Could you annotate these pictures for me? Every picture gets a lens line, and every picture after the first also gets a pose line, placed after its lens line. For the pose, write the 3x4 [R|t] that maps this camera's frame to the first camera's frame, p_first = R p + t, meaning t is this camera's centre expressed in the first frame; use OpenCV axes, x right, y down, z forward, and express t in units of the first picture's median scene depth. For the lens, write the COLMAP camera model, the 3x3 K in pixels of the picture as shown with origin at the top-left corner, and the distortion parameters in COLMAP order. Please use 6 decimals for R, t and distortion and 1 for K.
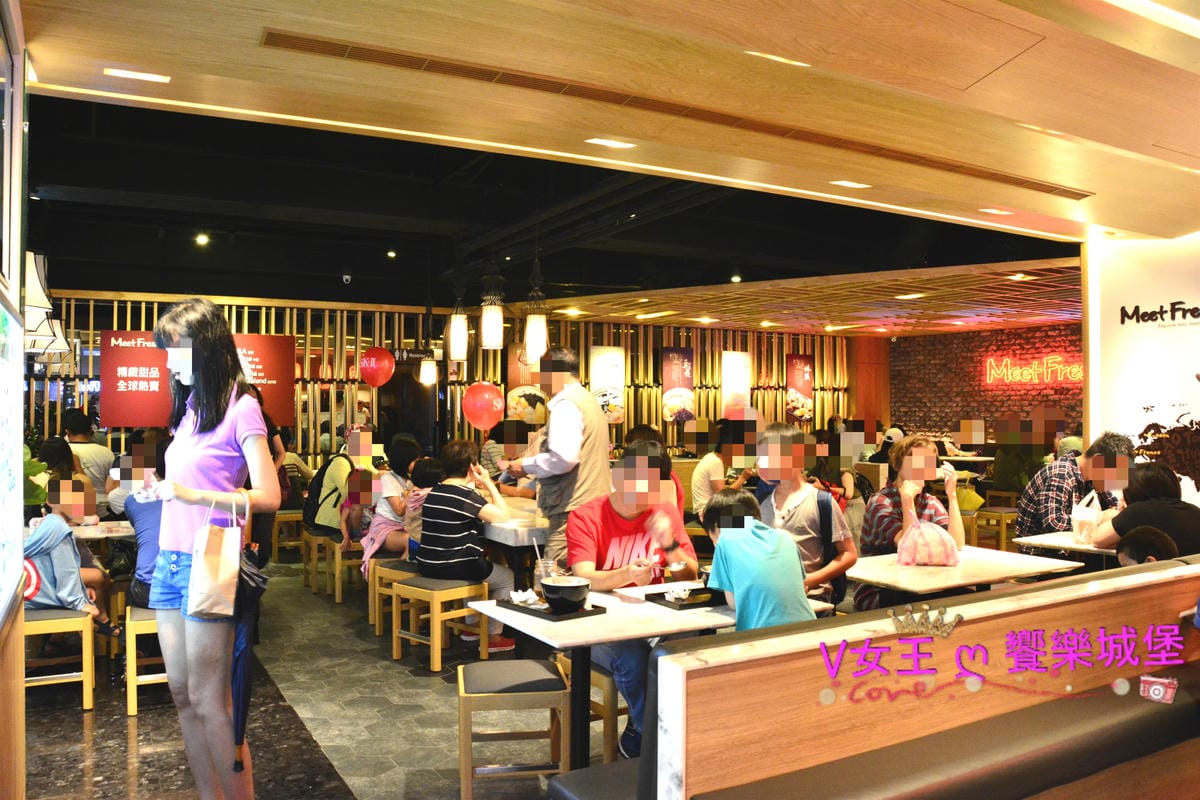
lens RADIAL K [[937.6, 0, 600.0], [0, 937.6, 400.0], [0, 0, 1]] dist [-0.160676, 0.113002]
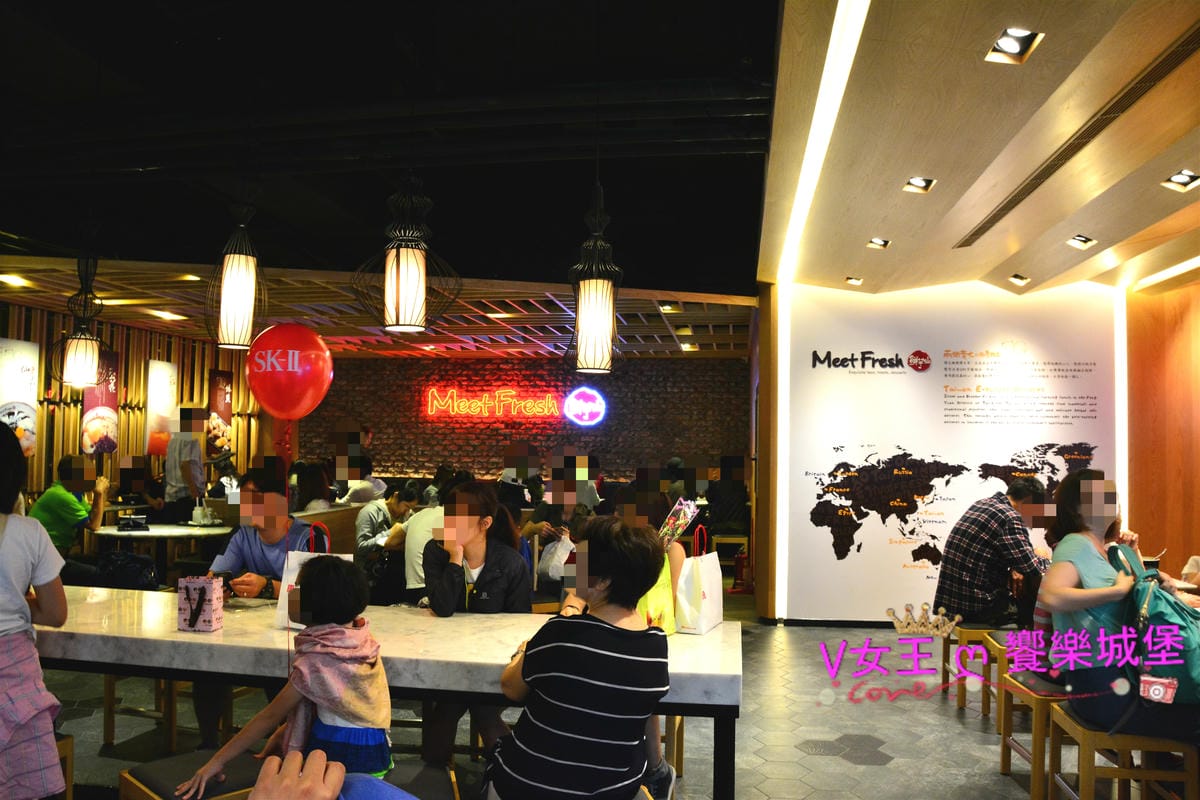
lens RADIAL K [[937.6, 0, 600.0], [0, 937.6, 400.0], [0, 0, 1]] dist [-0.160676, 0.113002]
pose [[0.622500, 0.044757, 0.781339, -0.227565], [-0.021894, 0.998969, -0.039780, 0.000979], [-0.782313, 0.007656, 0.622838, 0.282751]]
